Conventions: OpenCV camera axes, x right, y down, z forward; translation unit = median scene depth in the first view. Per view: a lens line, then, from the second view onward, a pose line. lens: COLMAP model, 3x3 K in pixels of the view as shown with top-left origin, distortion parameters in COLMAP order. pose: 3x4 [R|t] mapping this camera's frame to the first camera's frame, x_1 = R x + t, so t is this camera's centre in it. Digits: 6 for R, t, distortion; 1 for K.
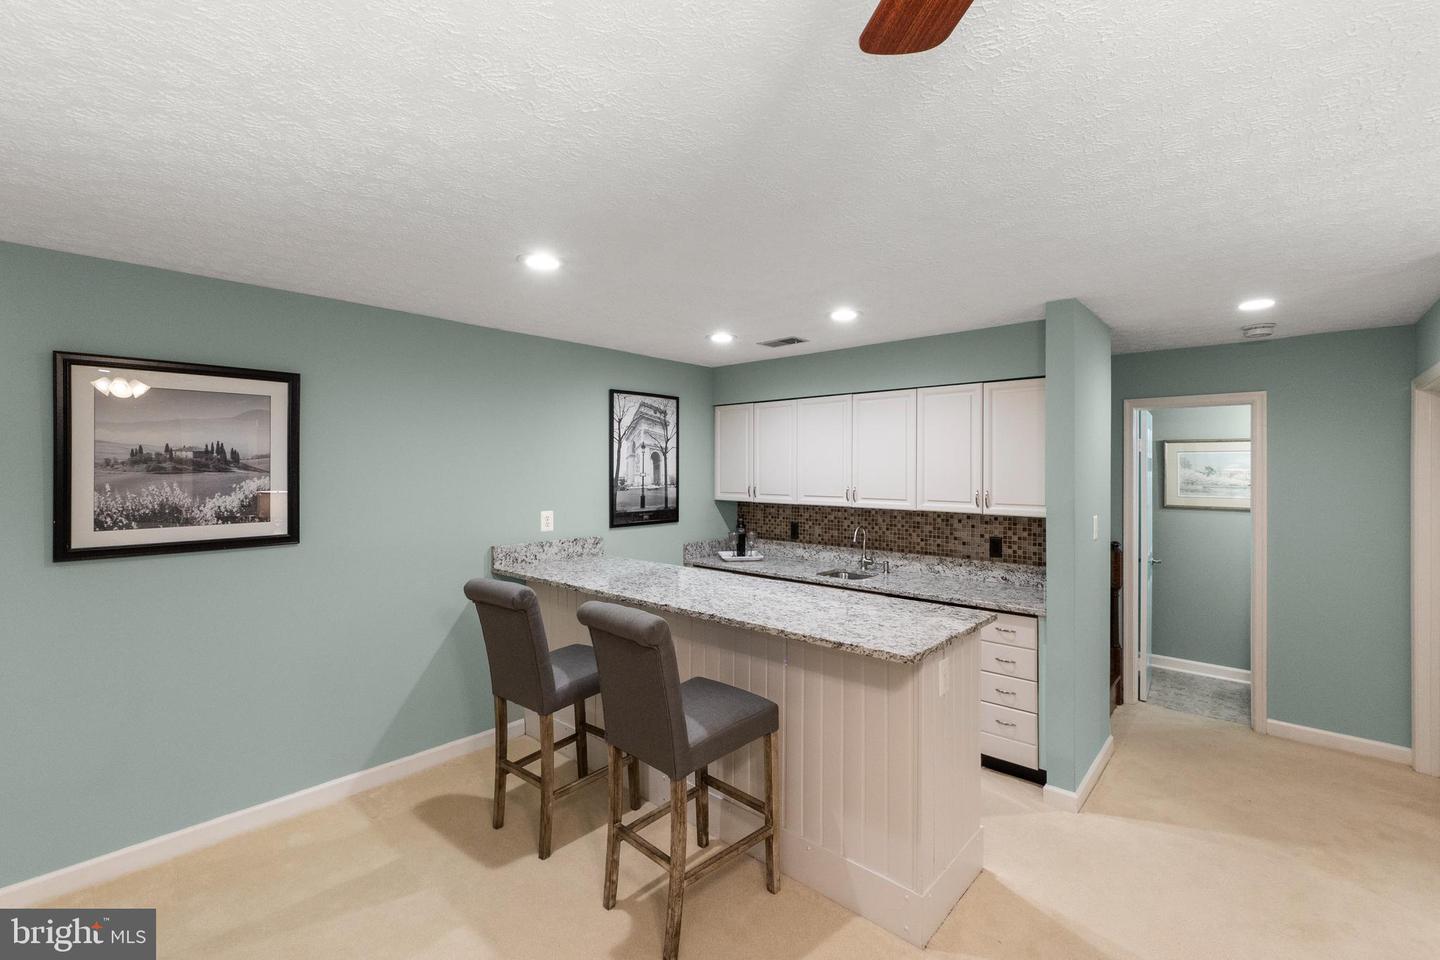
lens RADIAL K [[619.8, 0, 713.5], [0, 619.8, 465.7], [0, 0, 1]] dist [-0.001013, 0.000276]
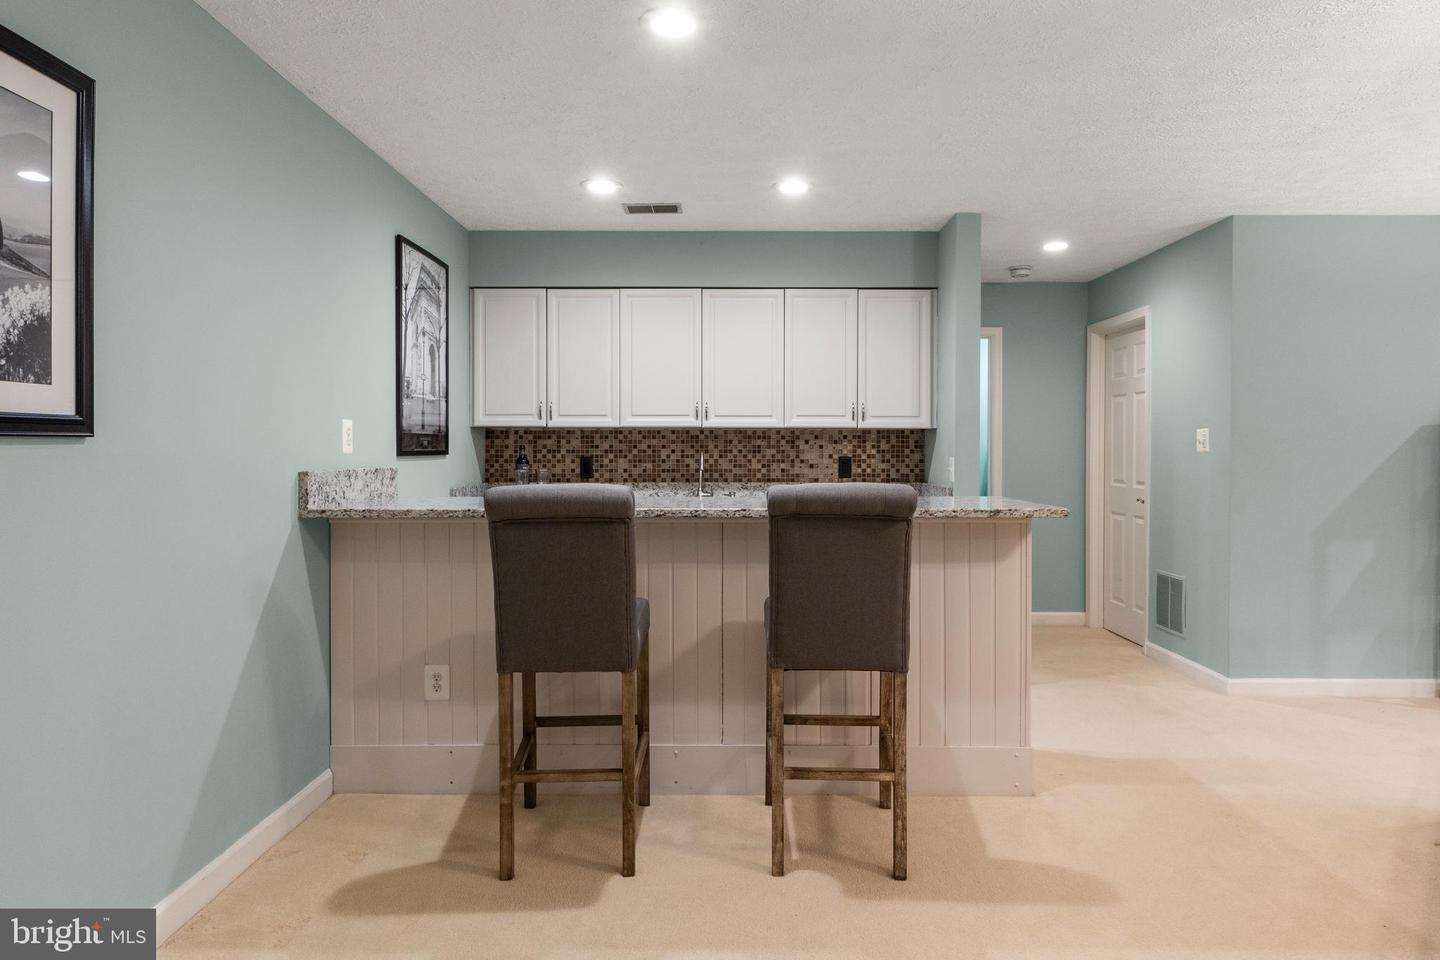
lens RADIAL K [[873.5, 0, 719.9], [0, 873.5, 458.4], [0, 0, 1]] dist [-0.006213, -0.002788]
pose [[0.744382, -0.007245, 0.667714, -0.549919], [-0.003662, 0.999882, 0.014931, 0.094511], [-0.667744, -0.013560, 0.744268, 0.130608]]
